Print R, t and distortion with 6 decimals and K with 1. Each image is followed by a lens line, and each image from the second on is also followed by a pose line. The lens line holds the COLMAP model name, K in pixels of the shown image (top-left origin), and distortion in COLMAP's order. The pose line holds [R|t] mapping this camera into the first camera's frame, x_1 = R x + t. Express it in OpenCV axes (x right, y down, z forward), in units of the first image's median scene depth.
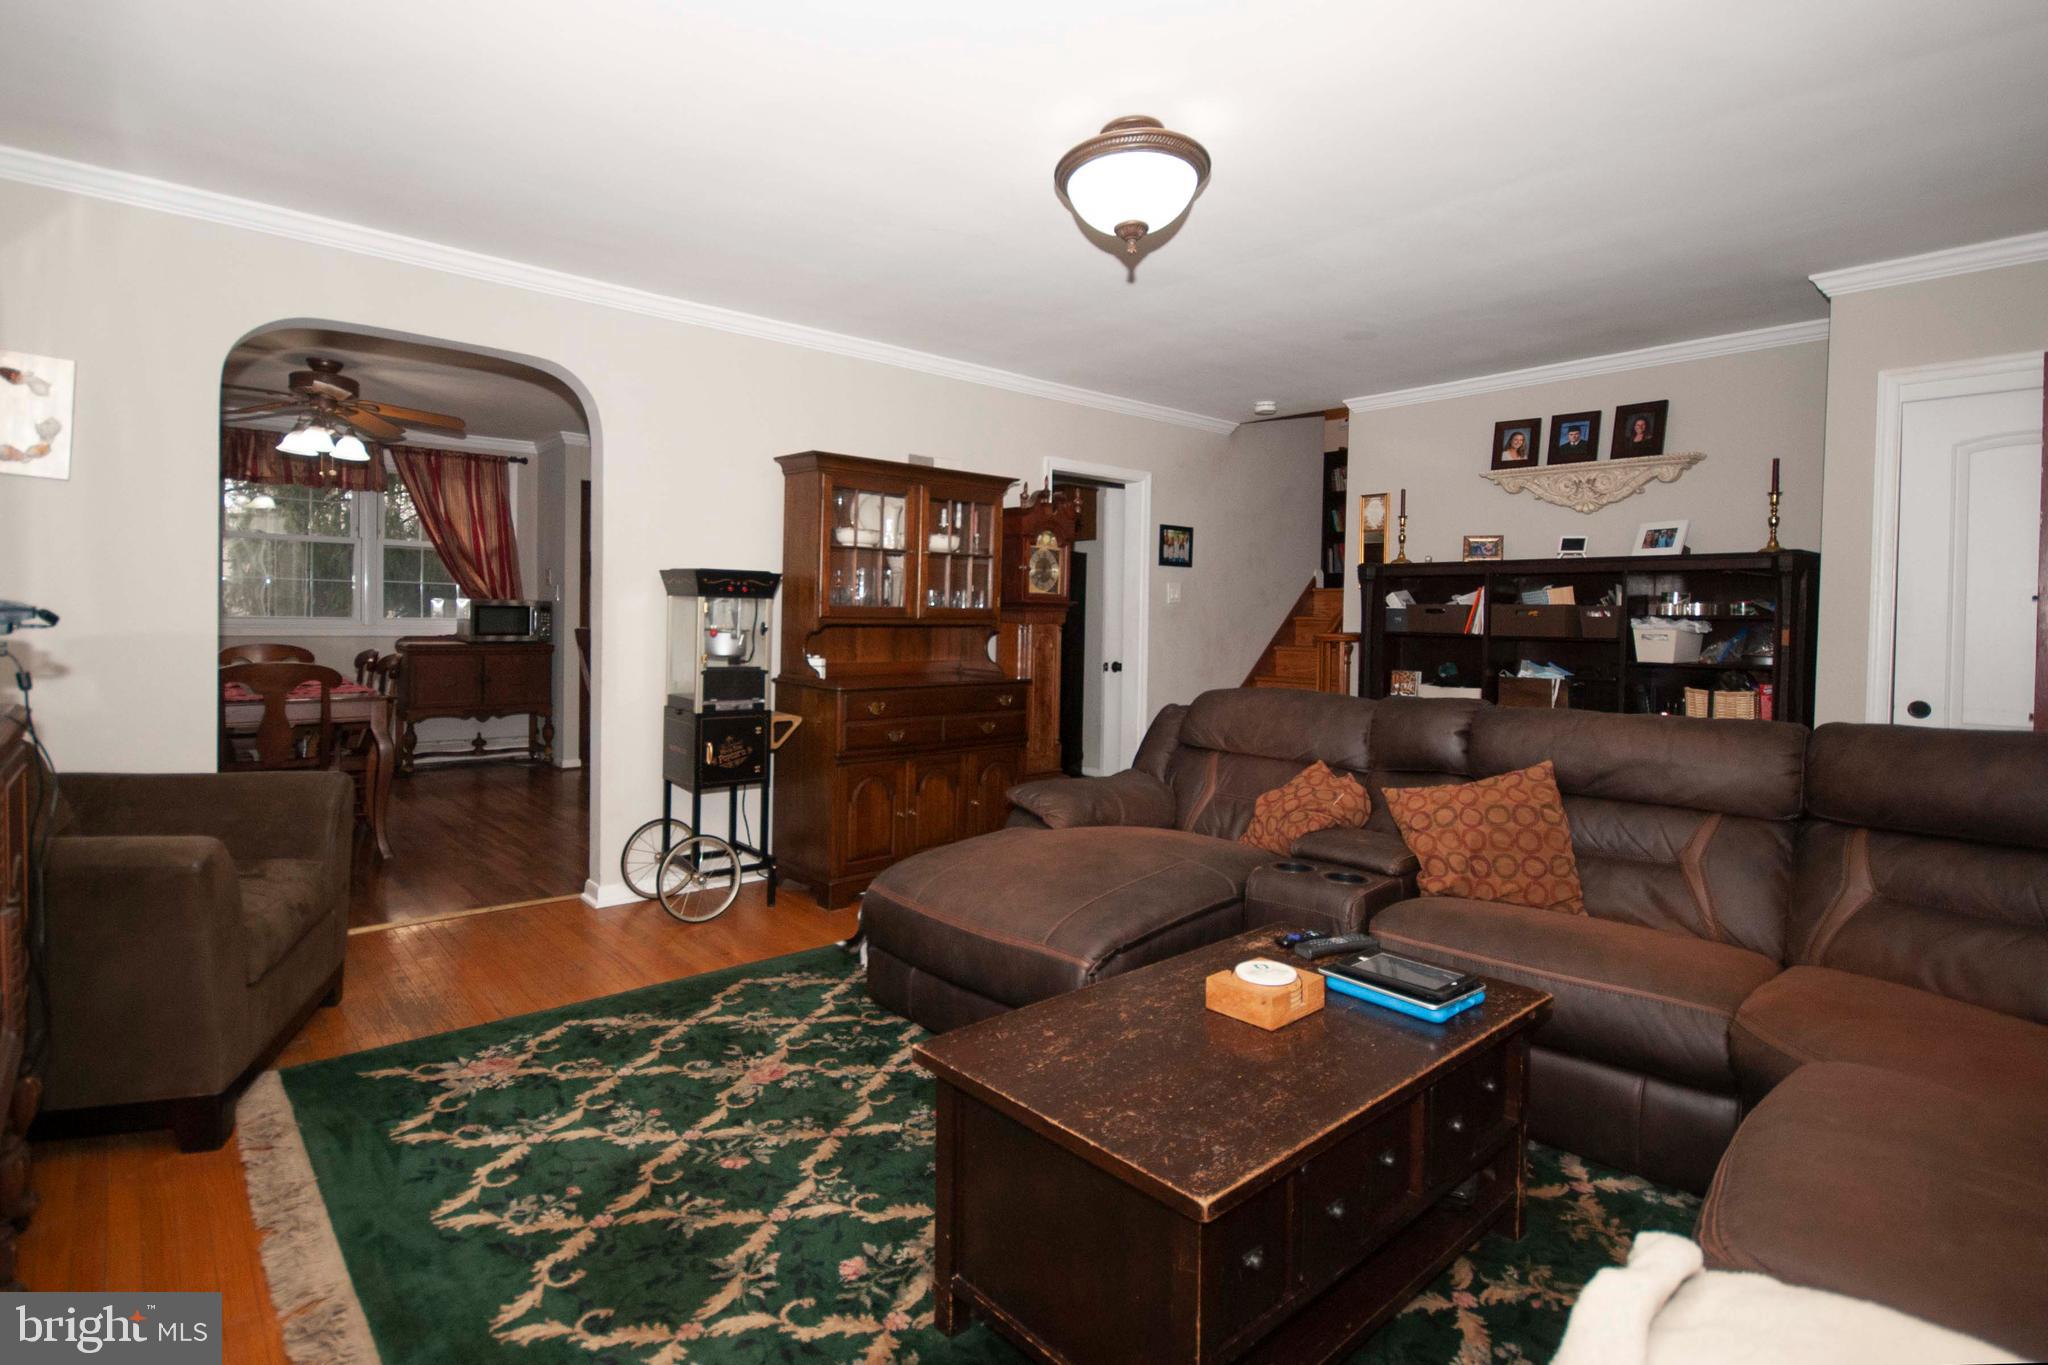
lens RADIAL K [[1044.1, 0, 1003.5], [0, 1044.1, 664.4], [0, 0, 1]] dist [-0.028840, -0.001531]
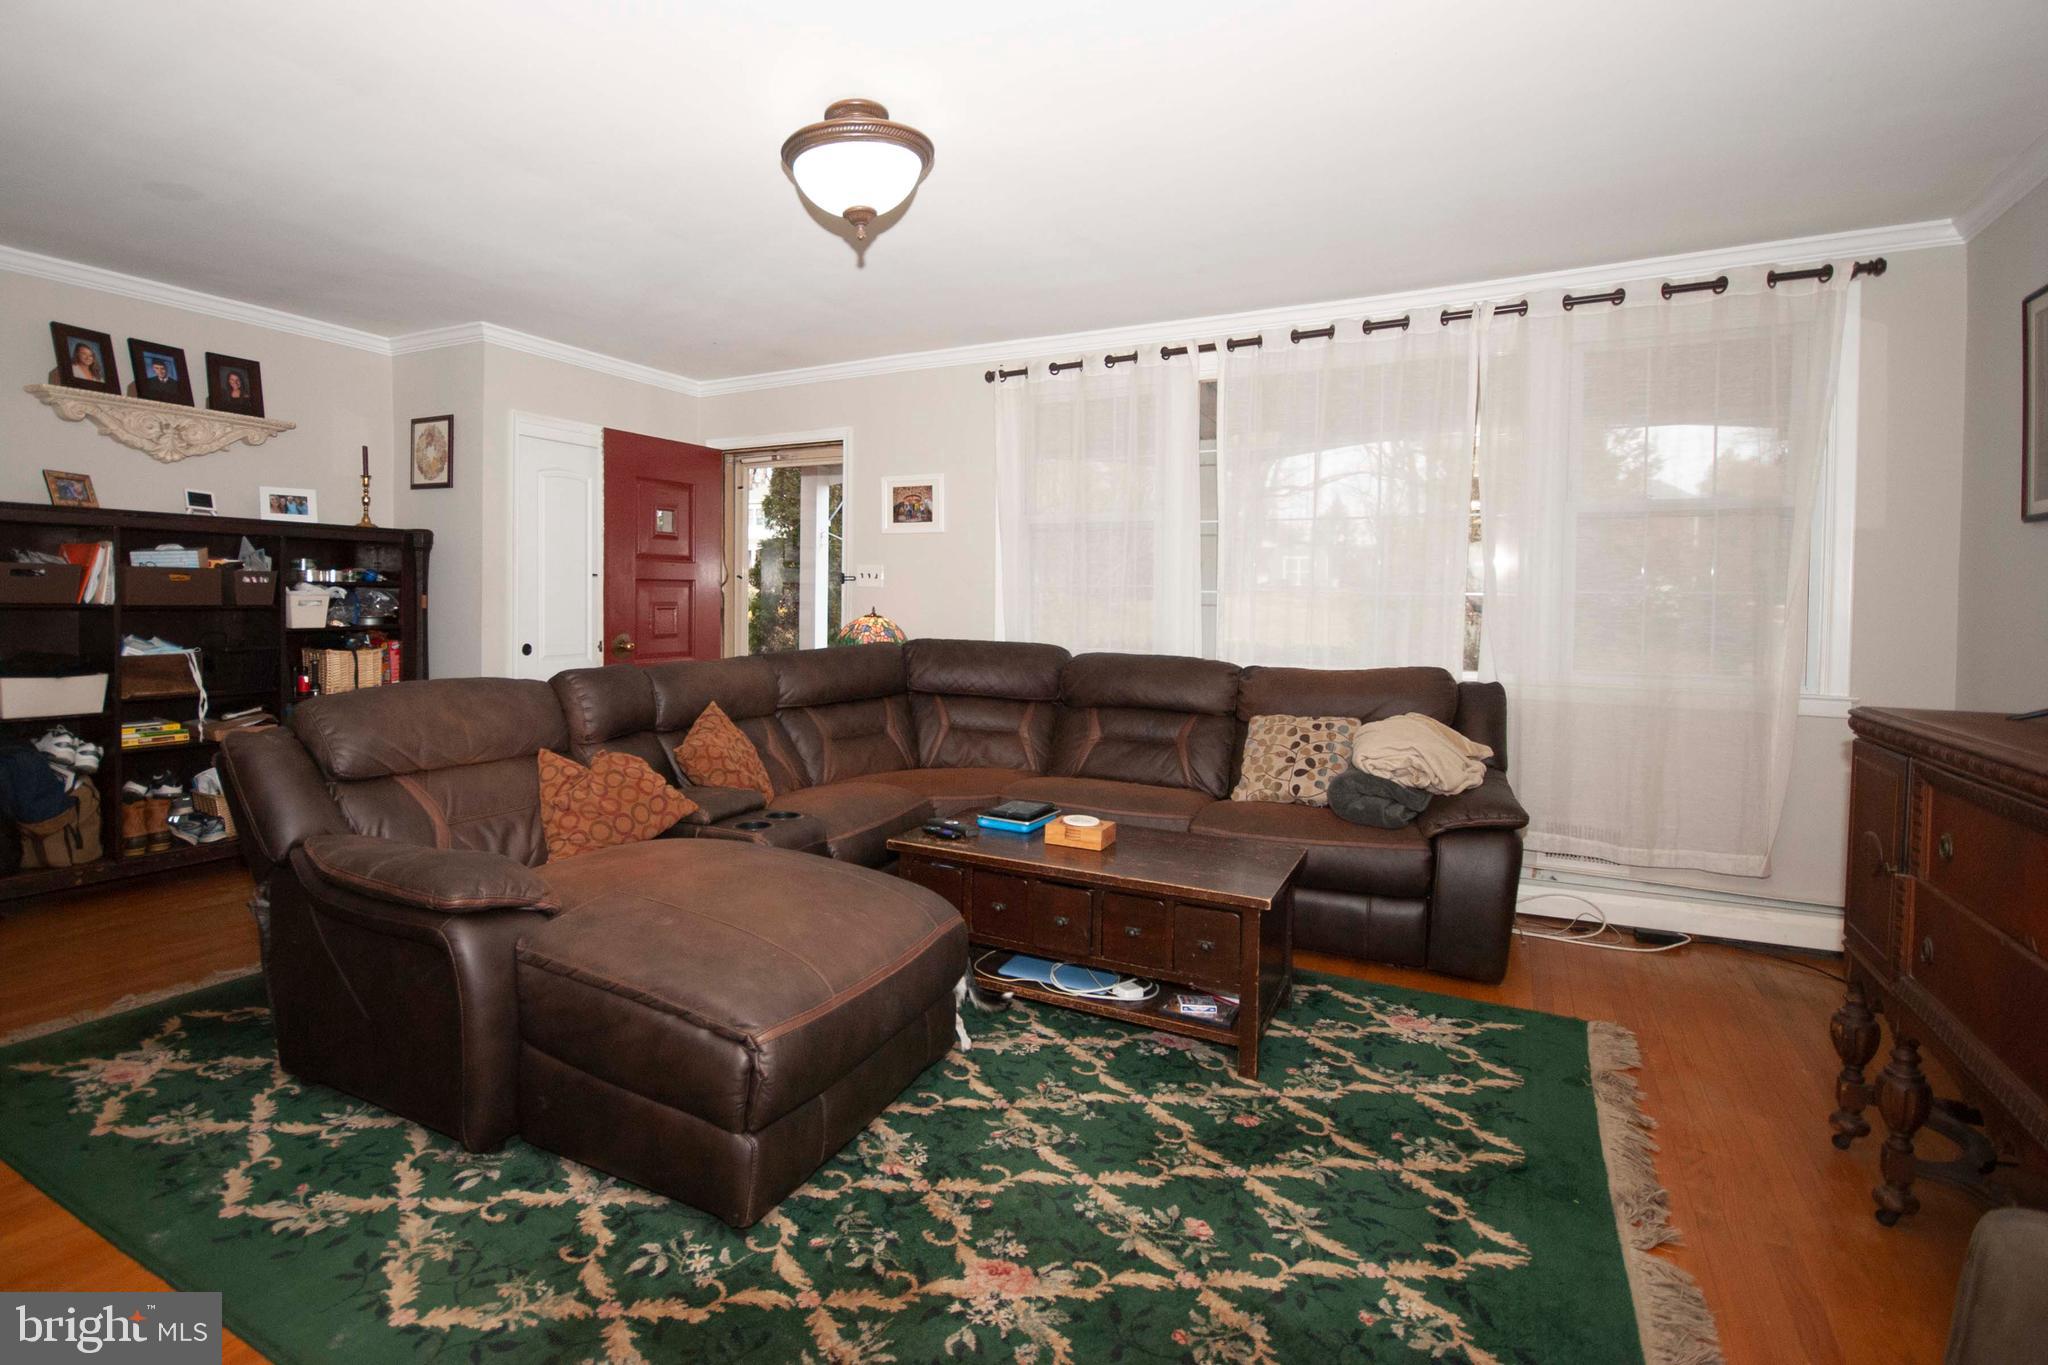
lens RADIAL K [[975.1, 0, 924.4], [0, 975.1, 628.4], [0, 0, 1]] dist [0.001157, -0.007678]
pose [[-0.329650, -0.049673, 0.942795, -0.890576], [0.020351, 0.998009, 0.059698, -0.086936], [-0.943884, 0.038866, -0.327983, 1.385039]]
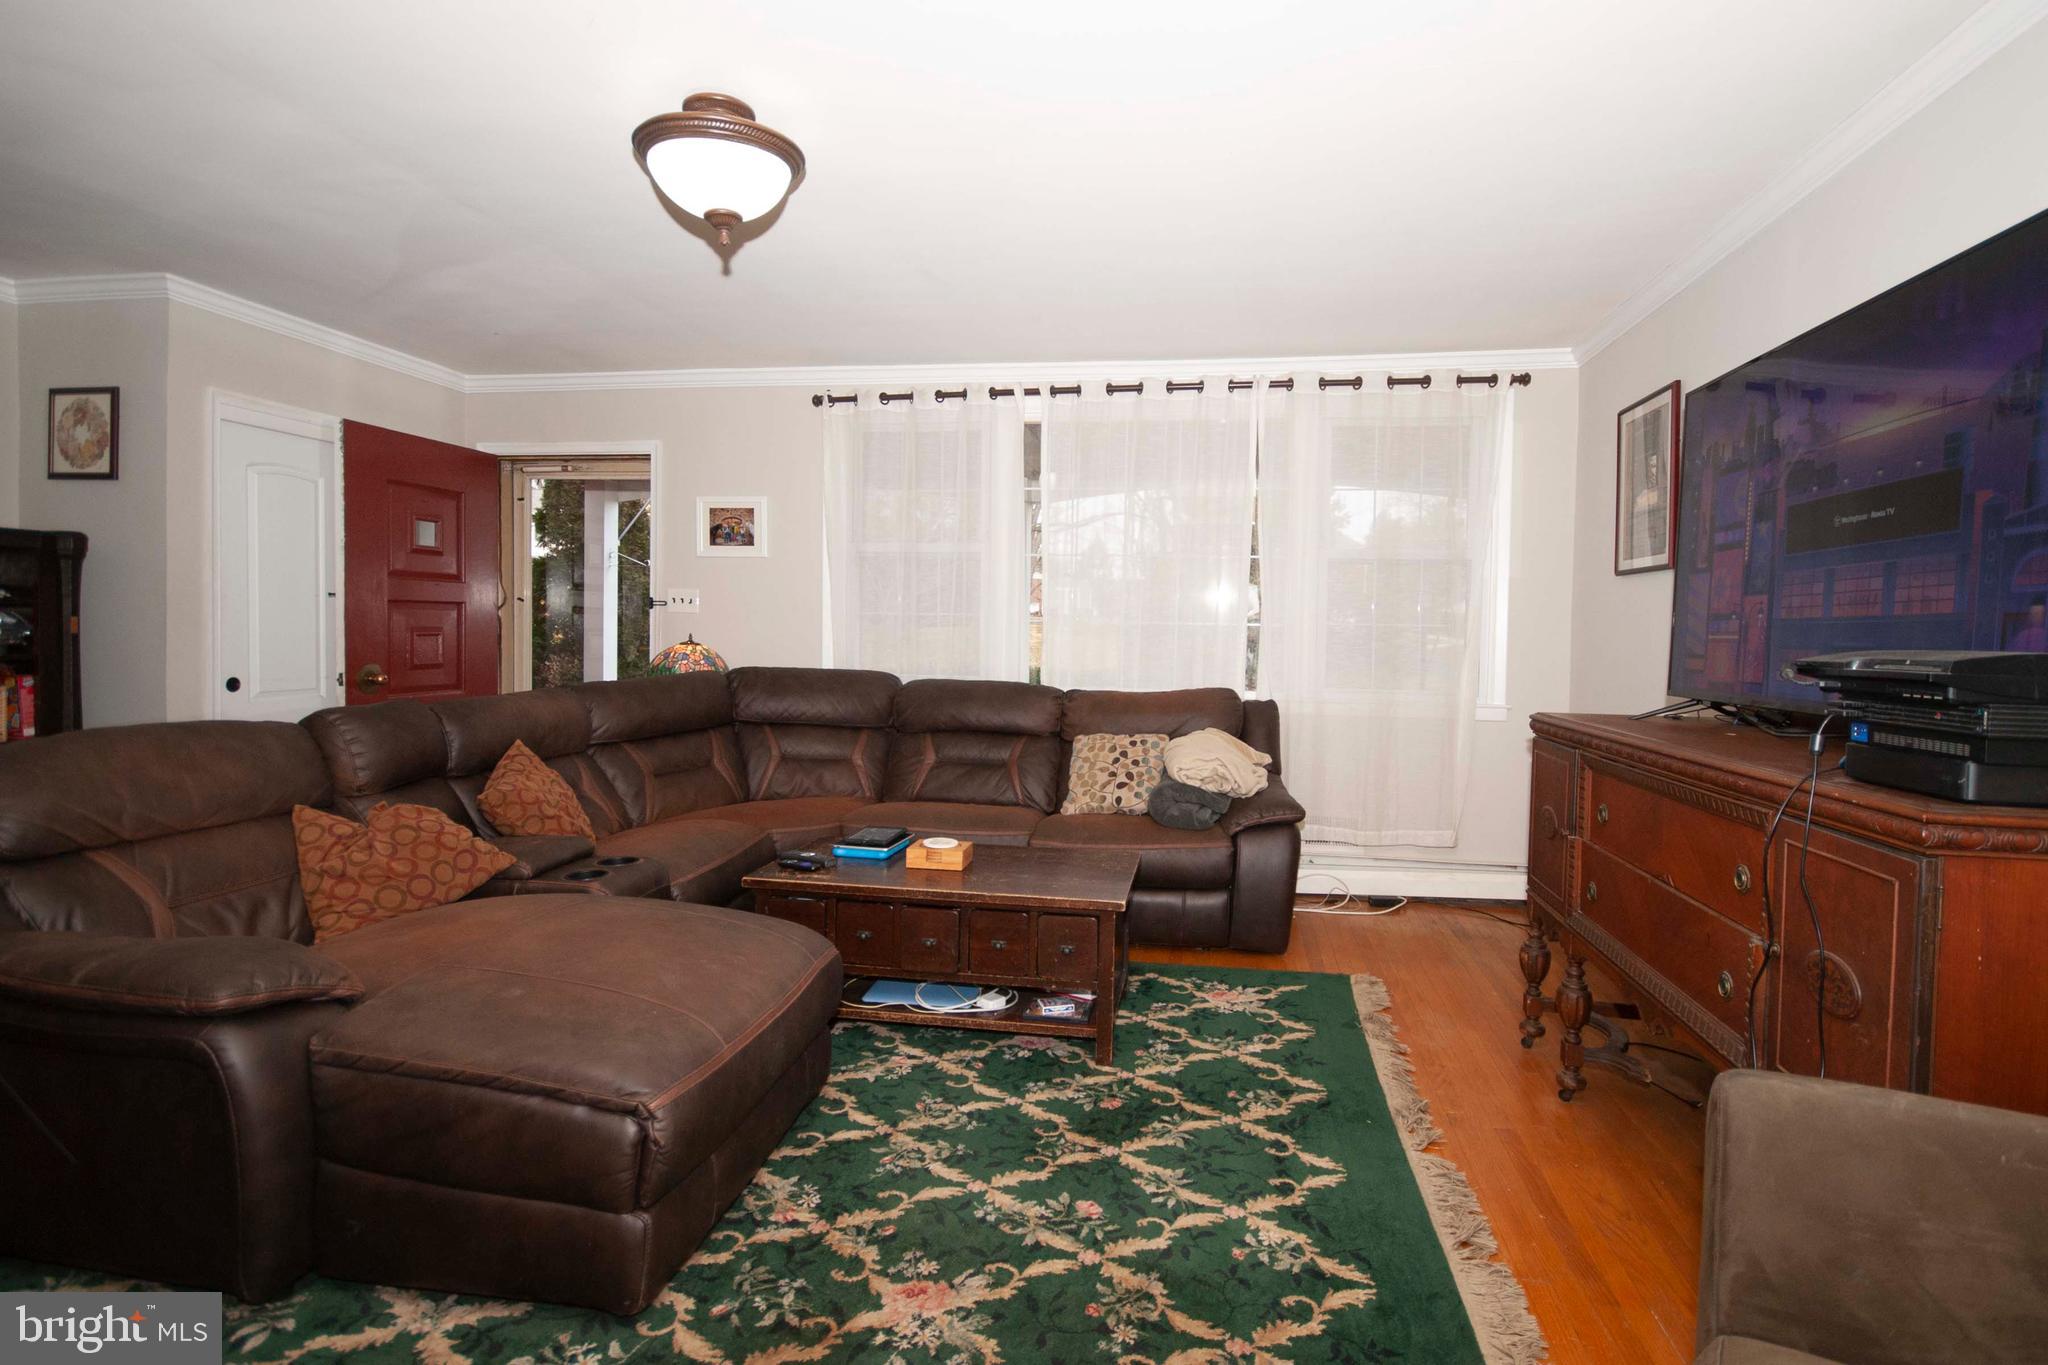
lens RADIAL K [[952.8, 0, 1075.1], [0, 952.8, 663.5], [0, 0, 1]] dist [-0.006141, -0.002335]
pose [[-0.651391, -0.054236, 0.756801, -0.842553], [0.001321, 0.997359, 0.072612, -0.088952], [-0.758741, 0.048298, -0.649600, 1.464296]]
